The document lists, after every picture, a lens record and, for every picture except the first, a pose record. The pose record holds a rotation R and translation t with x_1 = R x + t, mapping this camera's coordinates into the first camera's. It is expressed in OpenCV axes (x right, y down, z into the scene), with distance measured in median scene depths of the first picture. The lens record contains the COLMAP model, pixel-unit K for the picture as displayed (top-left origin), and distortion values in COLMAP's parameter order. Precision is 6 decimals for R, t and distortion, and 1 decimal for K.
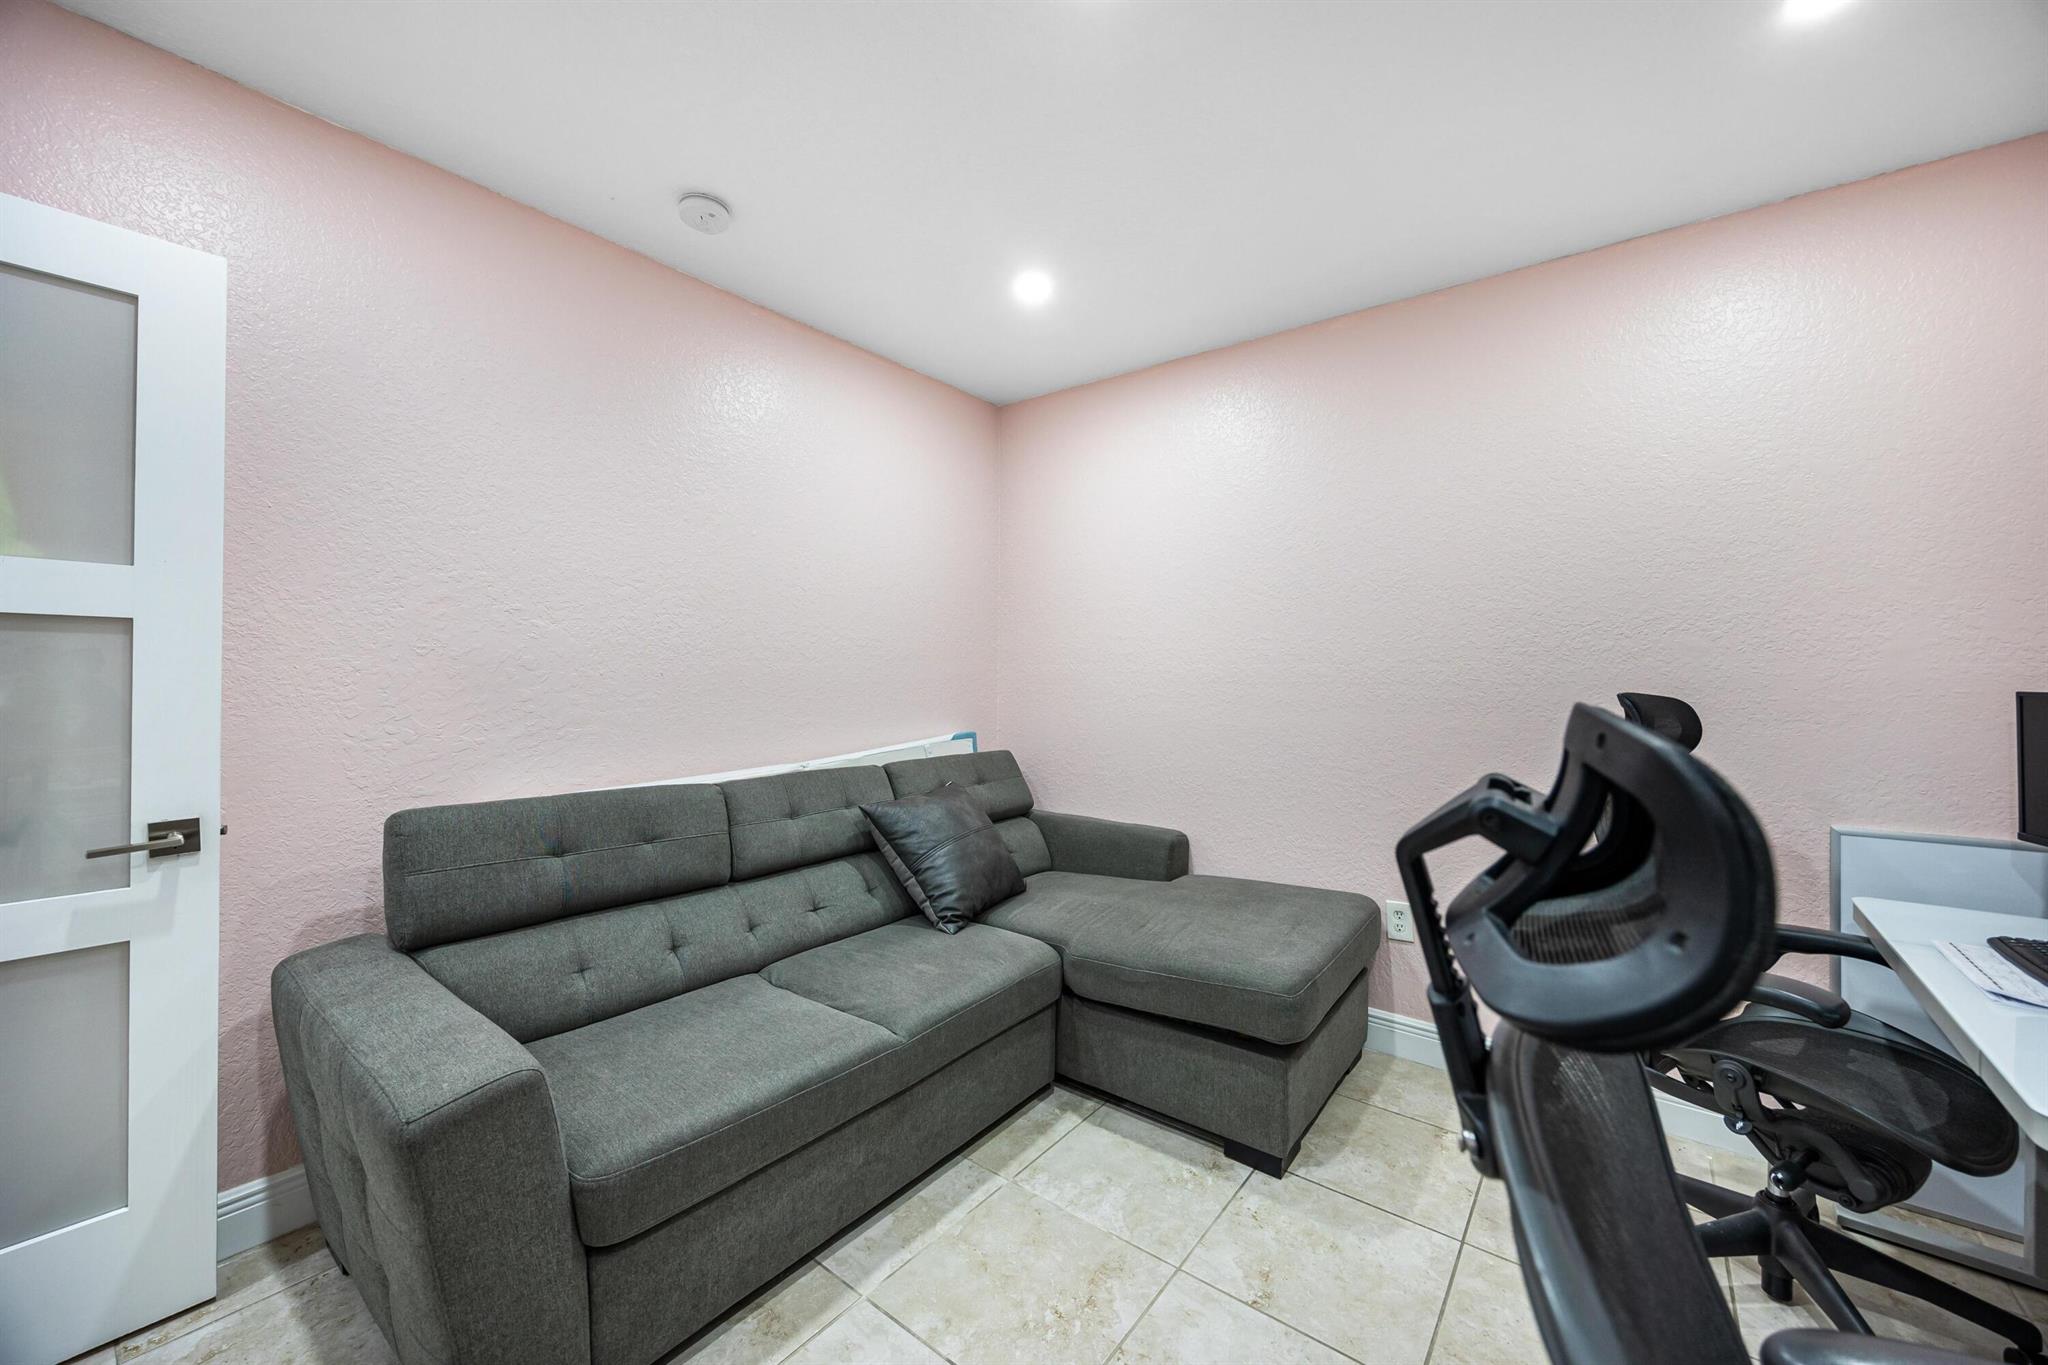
lens RADIAL K [[770.0, 0, 1024.0], [0, 770.0, 682.5], [0, 0, 1]] dist [-0.000427, -0.000042]
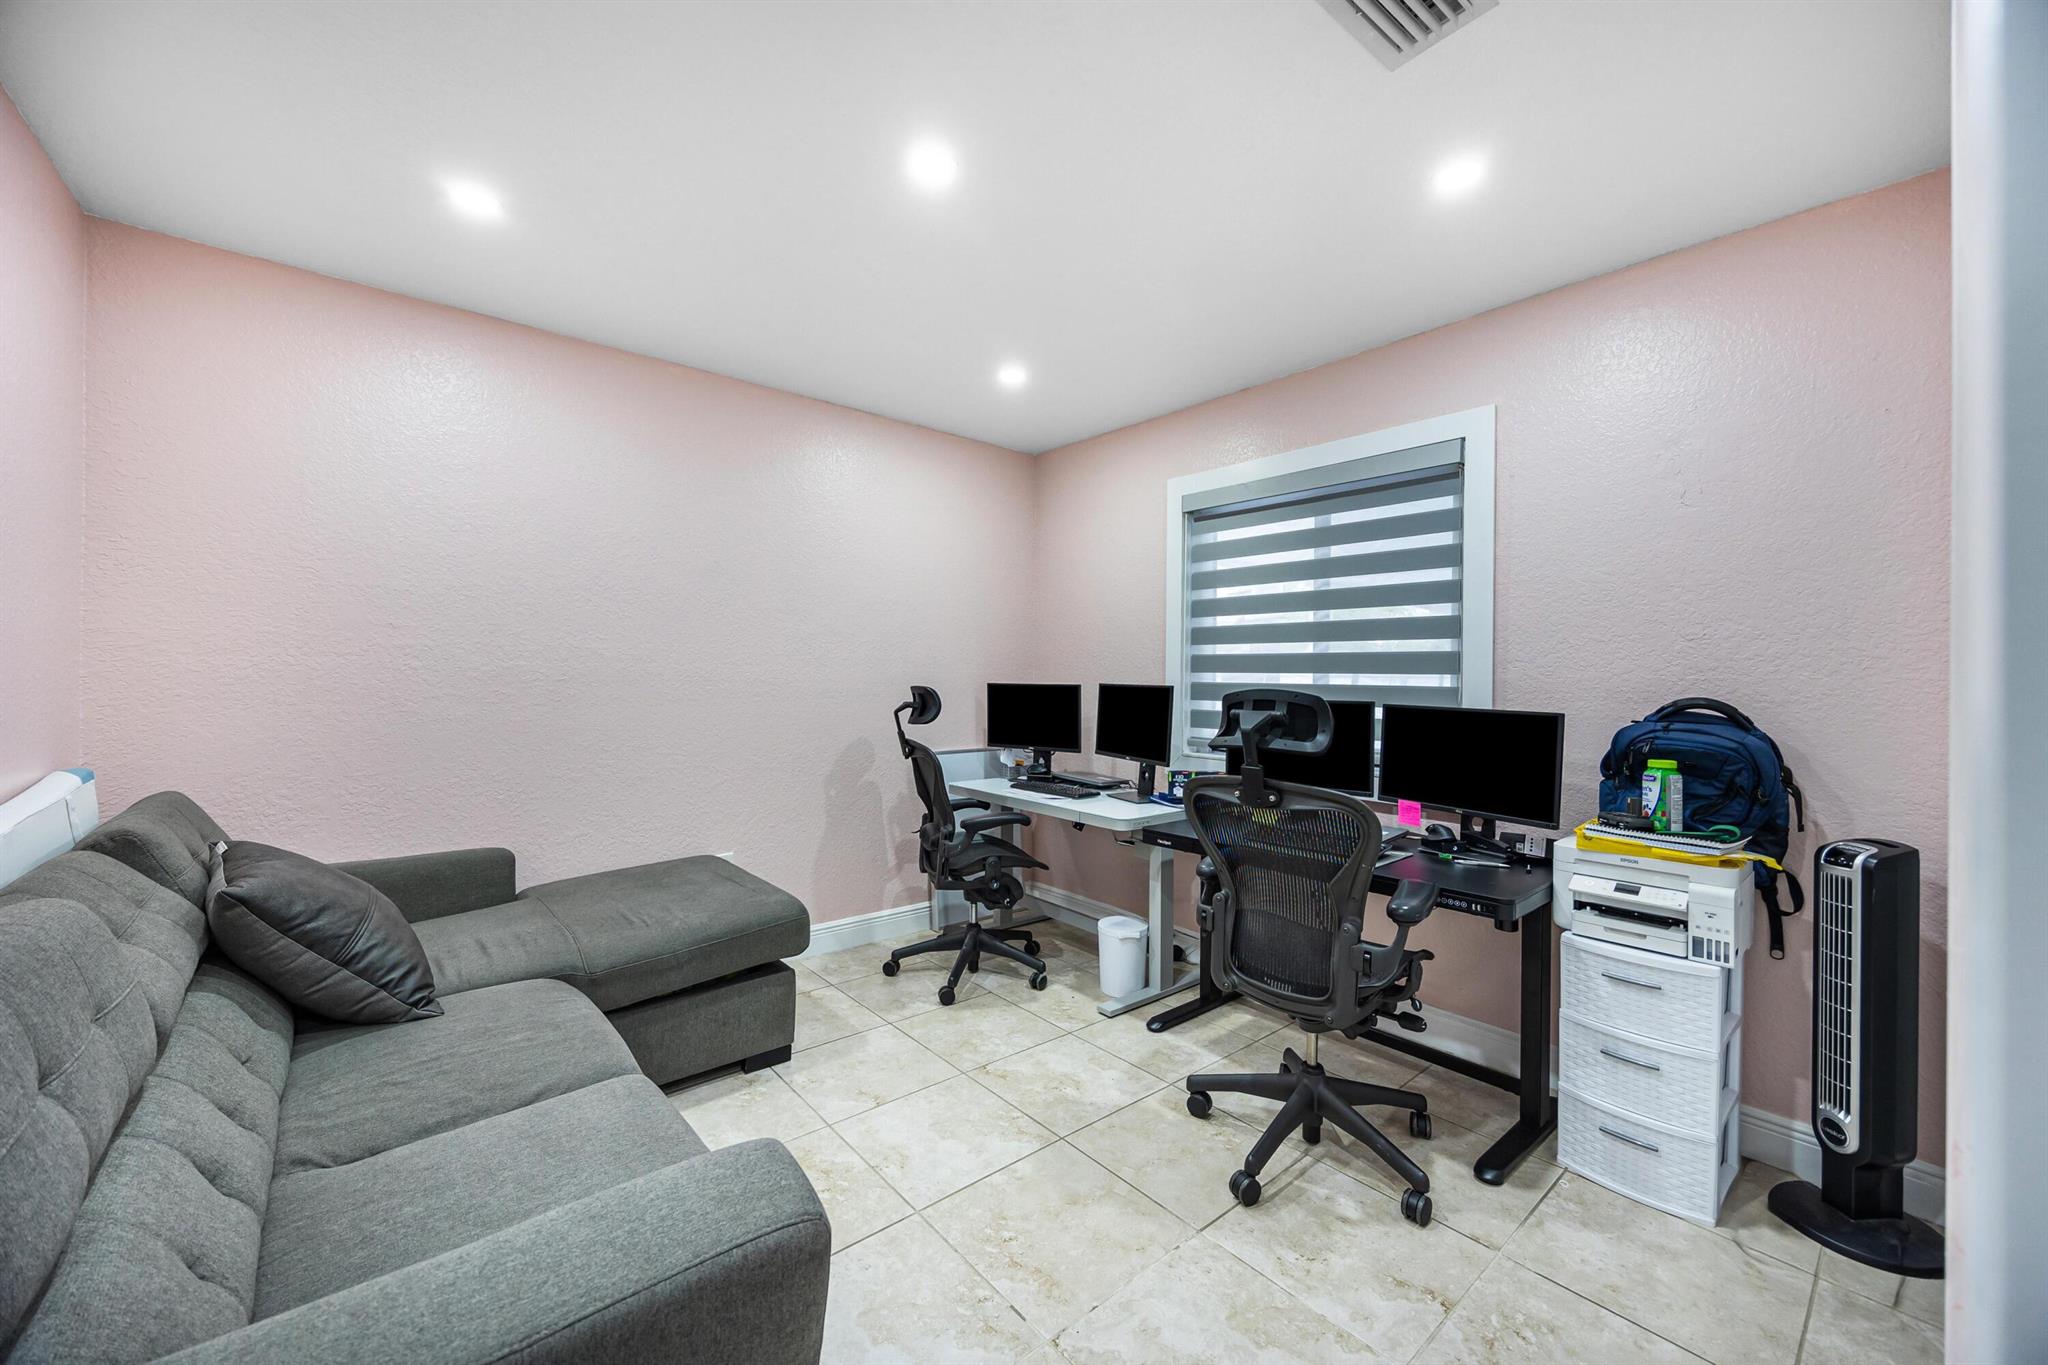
lens RADIAL K [[788.6, 0, 1026.8], [0, 788.6, 677.9], [0, 0, 1]] dist [-0.001288, -0.000127]
pose [[0.207630, -0.006403, 0.978187, -0.812282], [-0.004196, 0.999964, 0.007437, -0.017752], [-0.978198, -0.005649, 0.207595, 0.298588]]
